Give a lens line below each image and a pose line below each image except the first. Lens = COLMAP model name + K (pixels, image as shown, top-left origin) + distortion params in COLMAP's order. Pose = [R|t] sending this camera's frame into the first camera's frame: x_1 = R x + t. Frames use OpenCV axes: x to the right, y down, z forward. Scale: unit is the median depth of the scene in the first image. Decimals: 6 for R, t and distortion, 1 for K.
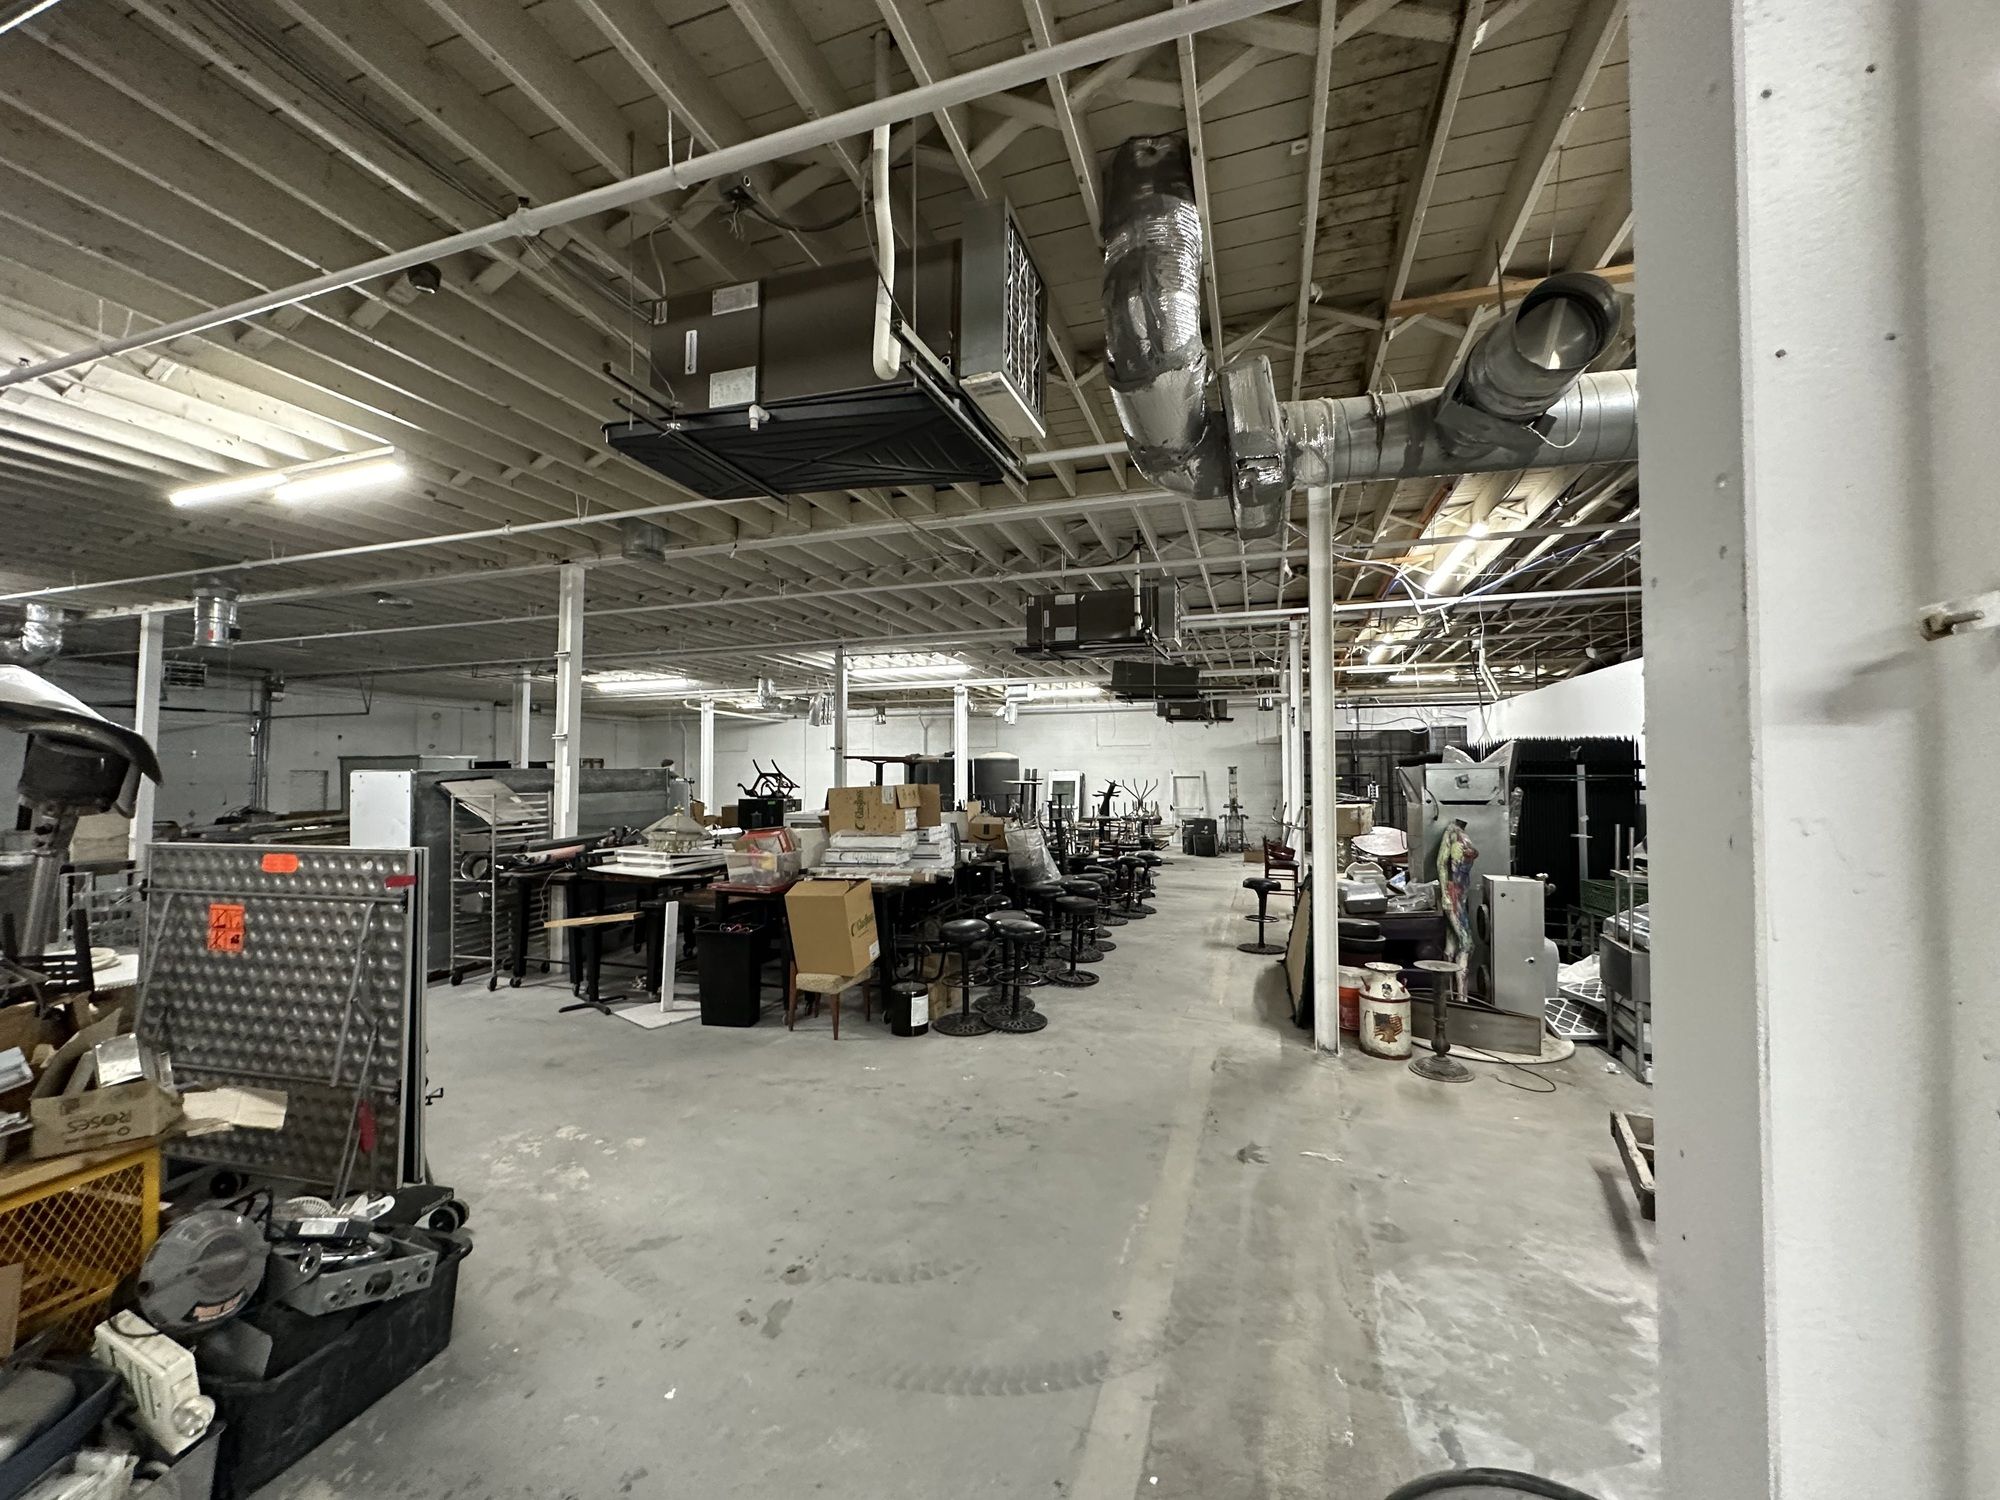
lens RADIAL K [[807.5, 0, 998.7], [0, 807.5, 748.0], [0, 0, 1]] dist [-0.000380, 0.000433]
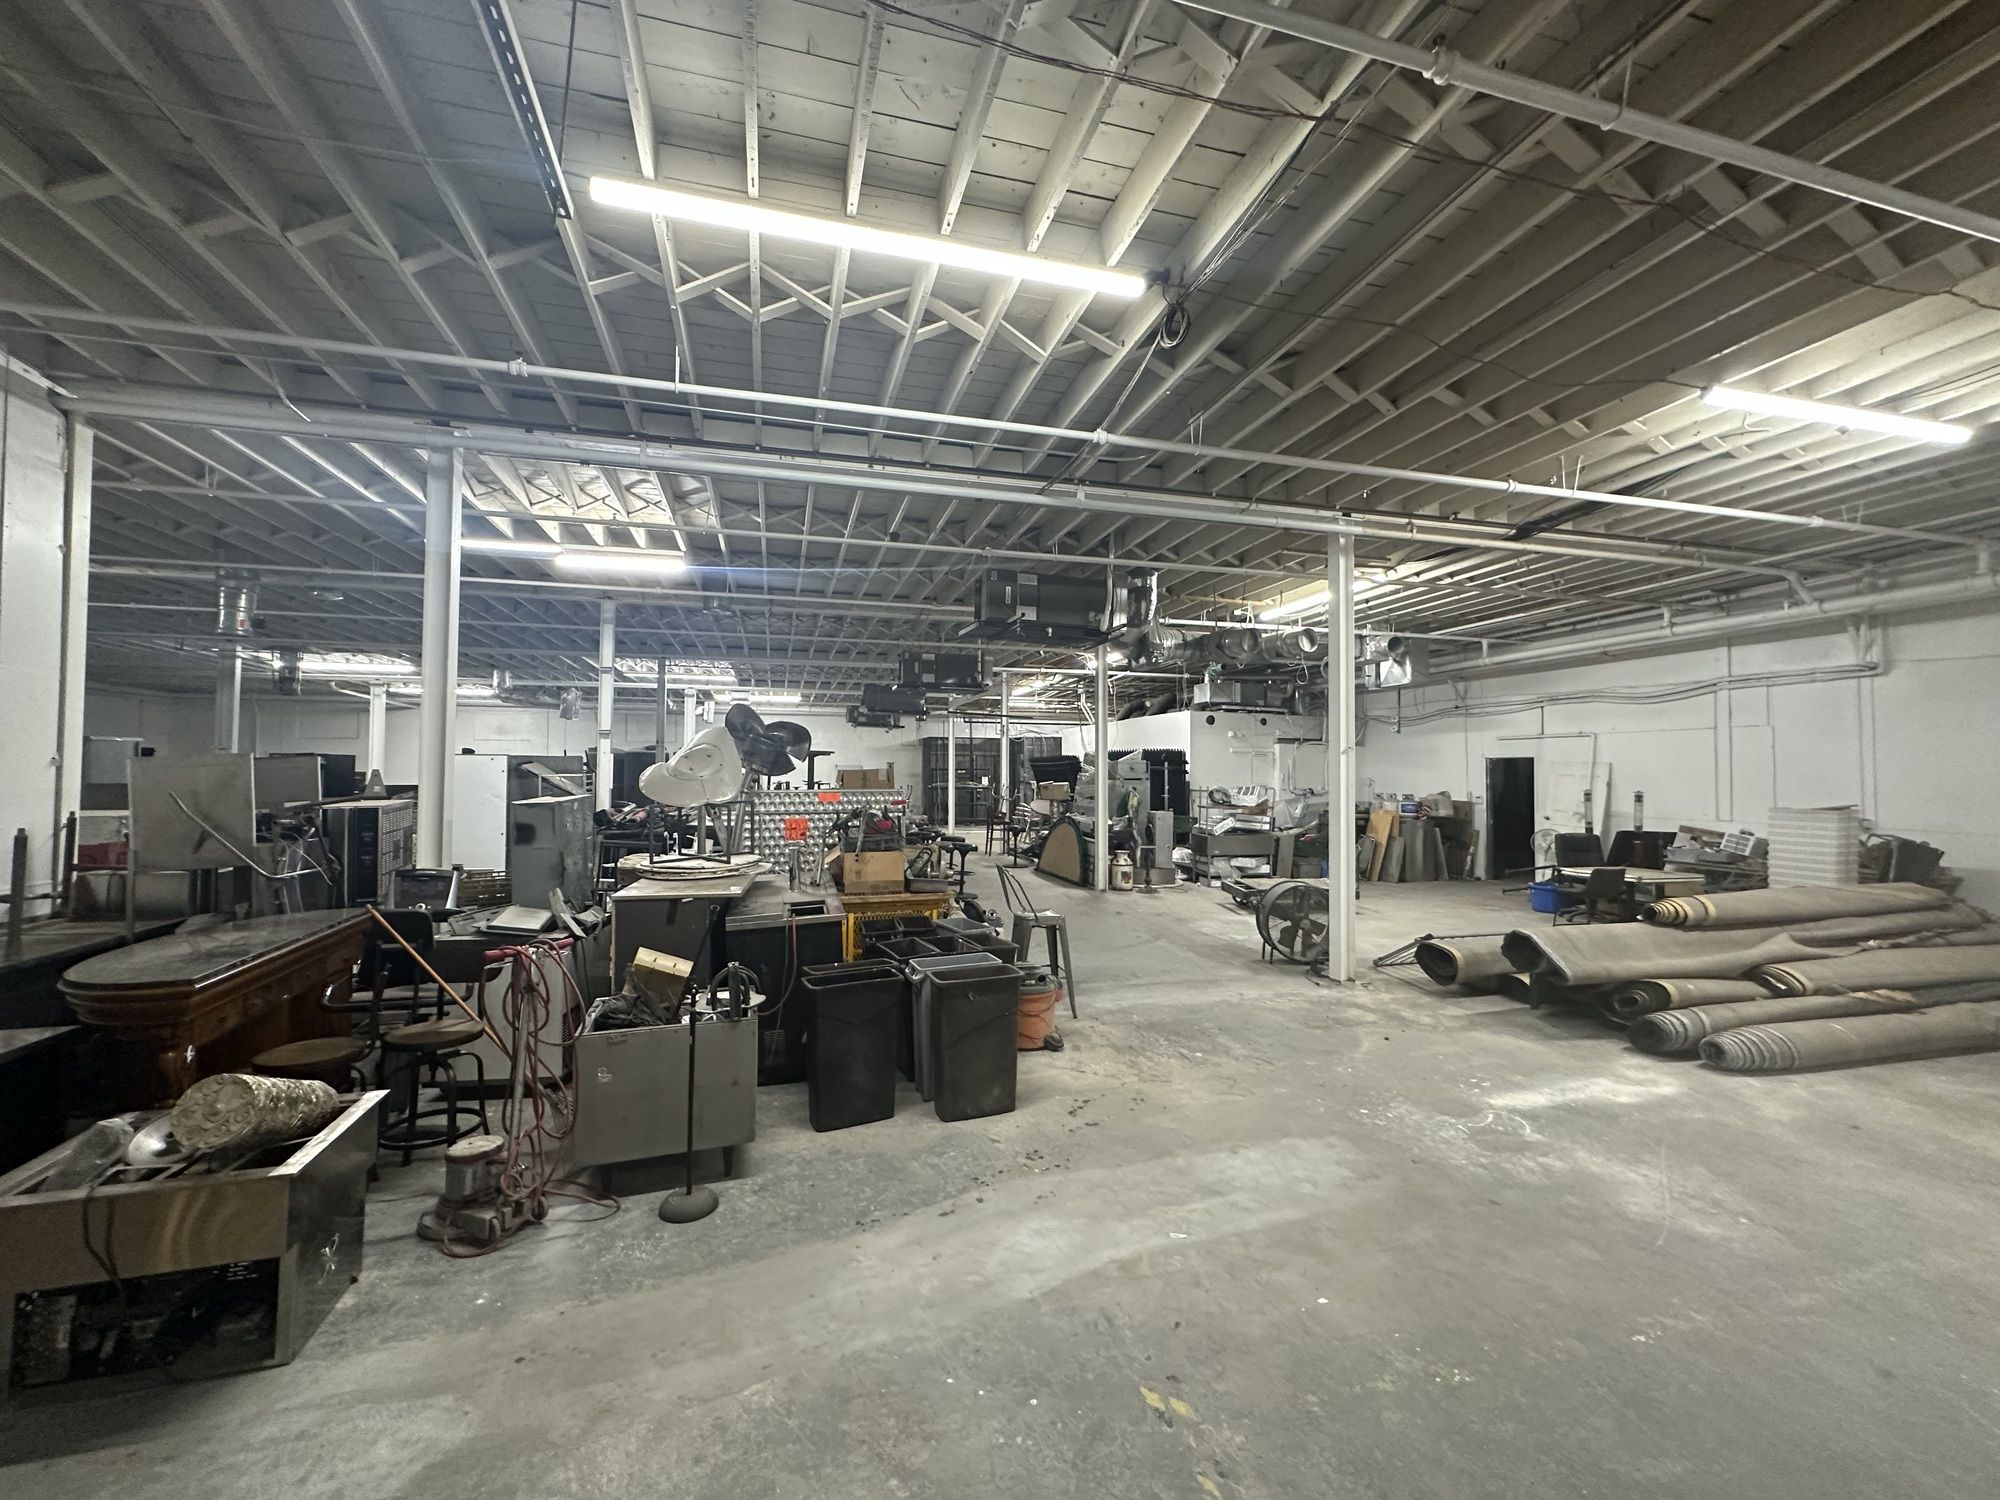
lens RADIAL K [[807.5, 0, 1001.7], [0, 807.5, 772.0], [0, 0, 1]] dist [-0.000380, 0.000433]
pose [[0.830364, 0.006709, 0.557181, -1.363623], [-0.024885, 0.999376, 0.025054, 0.006655], [-0.556666, -0.034670, 0.830013, -0.852774]]
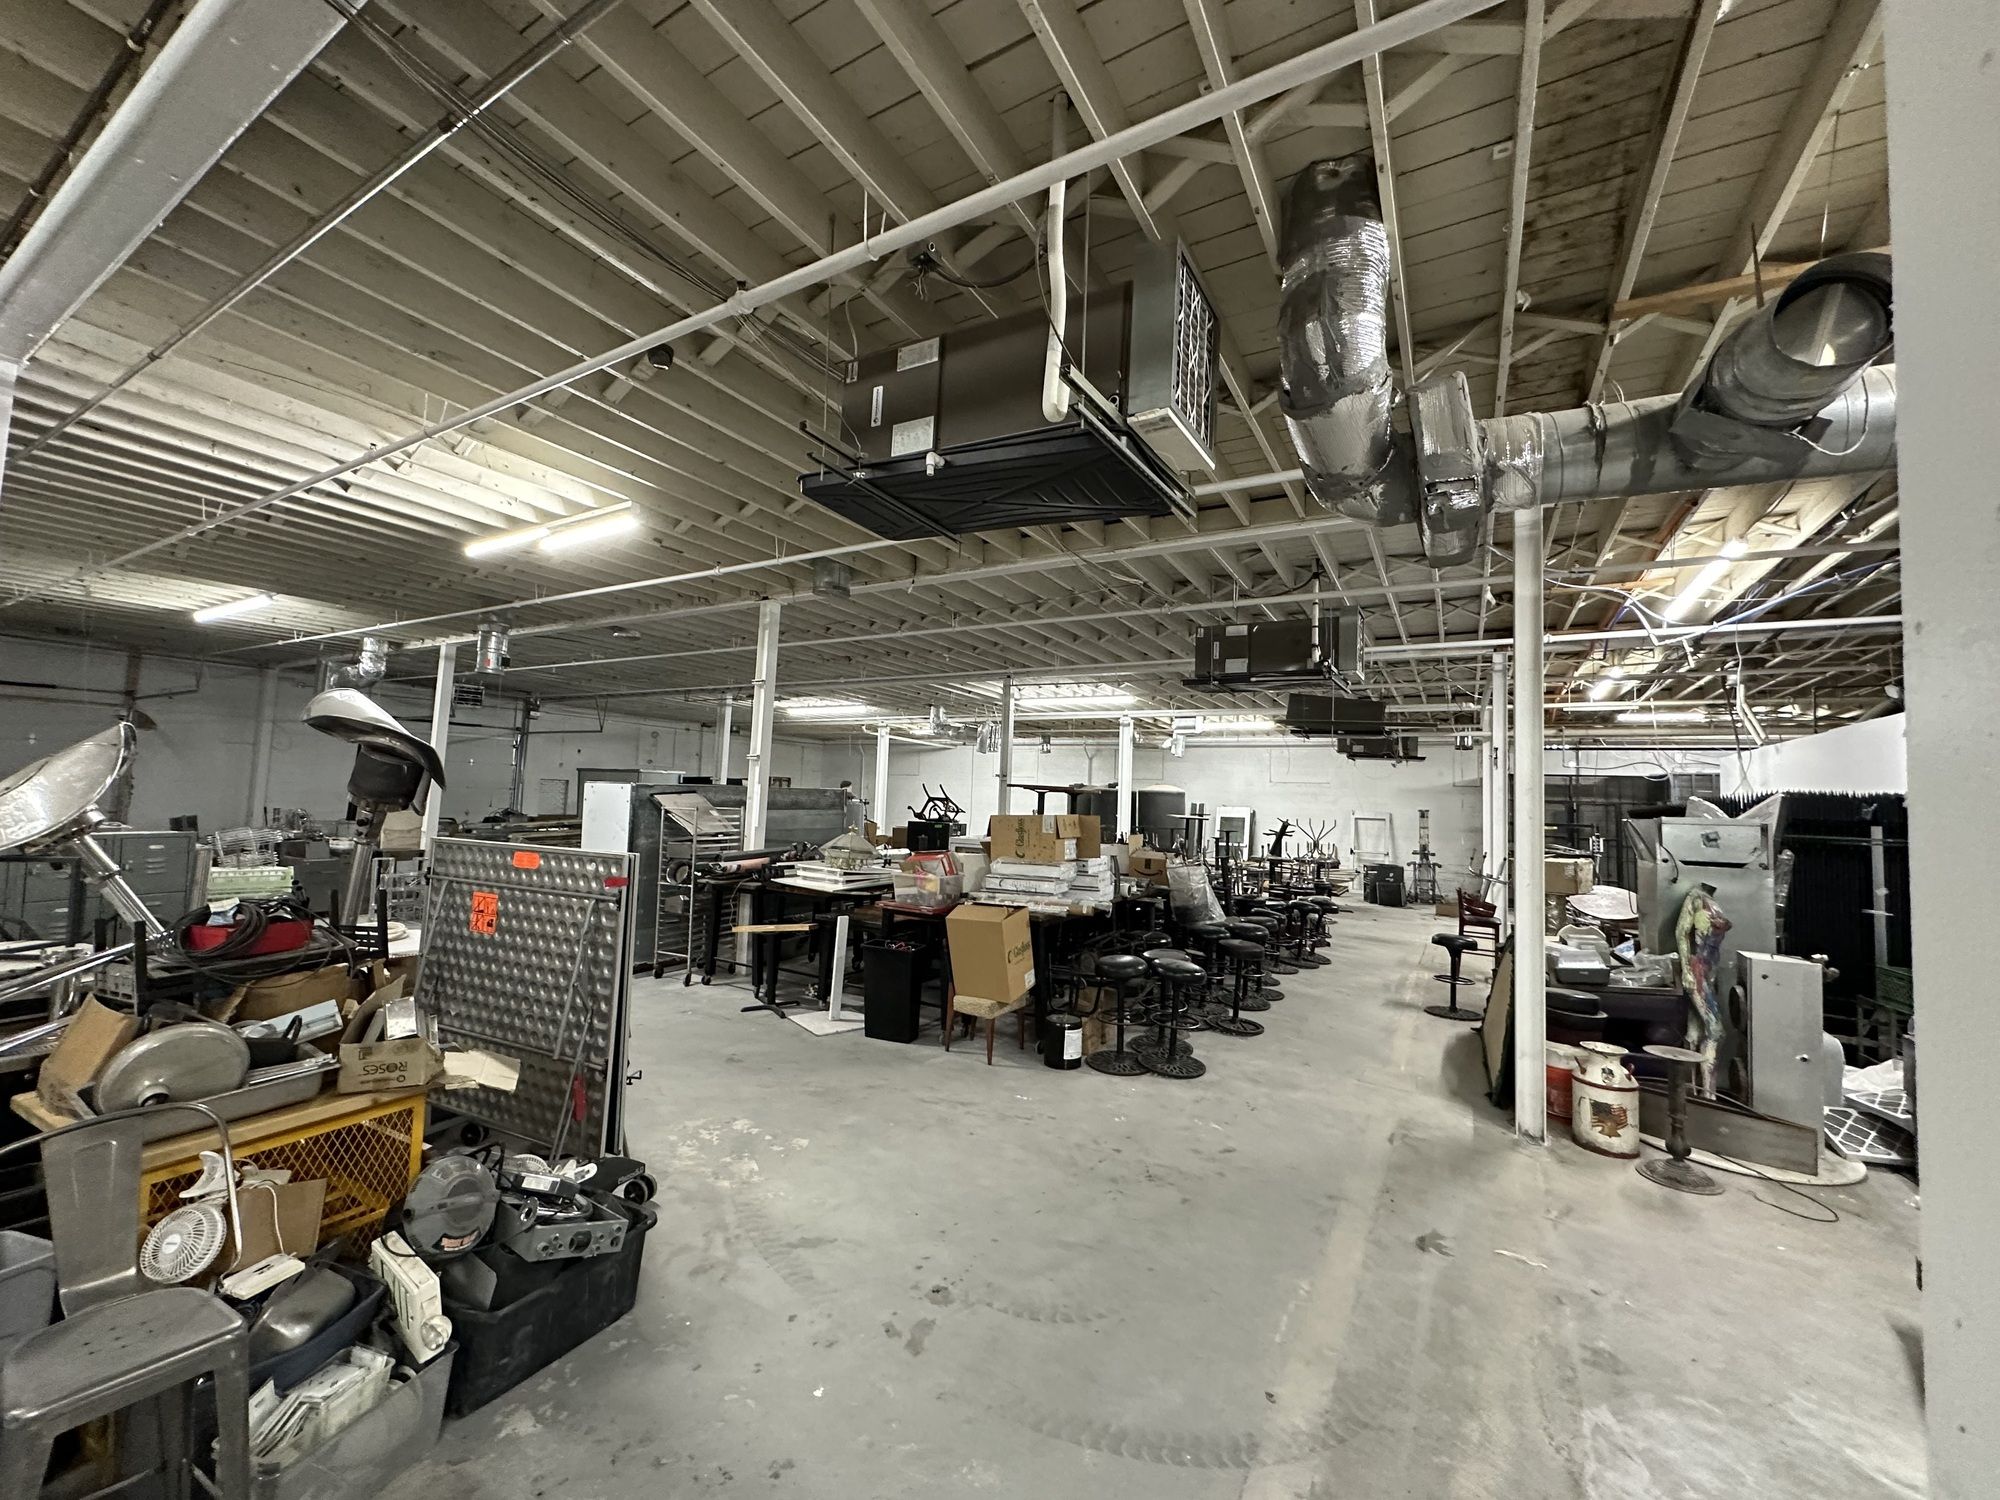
lens RADIAL K [[807.5, 0, 995.5], [0, 807.5, 747.1], [0, 0, 1]] dist [-0.000380, 0.000433]
pose [[0.977841, 0.025953, -0.207732, 0.008252], [-0.033668, 0.998865, -0.033688, -0.003374], [0.206622, 0.039935, 0.977605, -0.004155]]
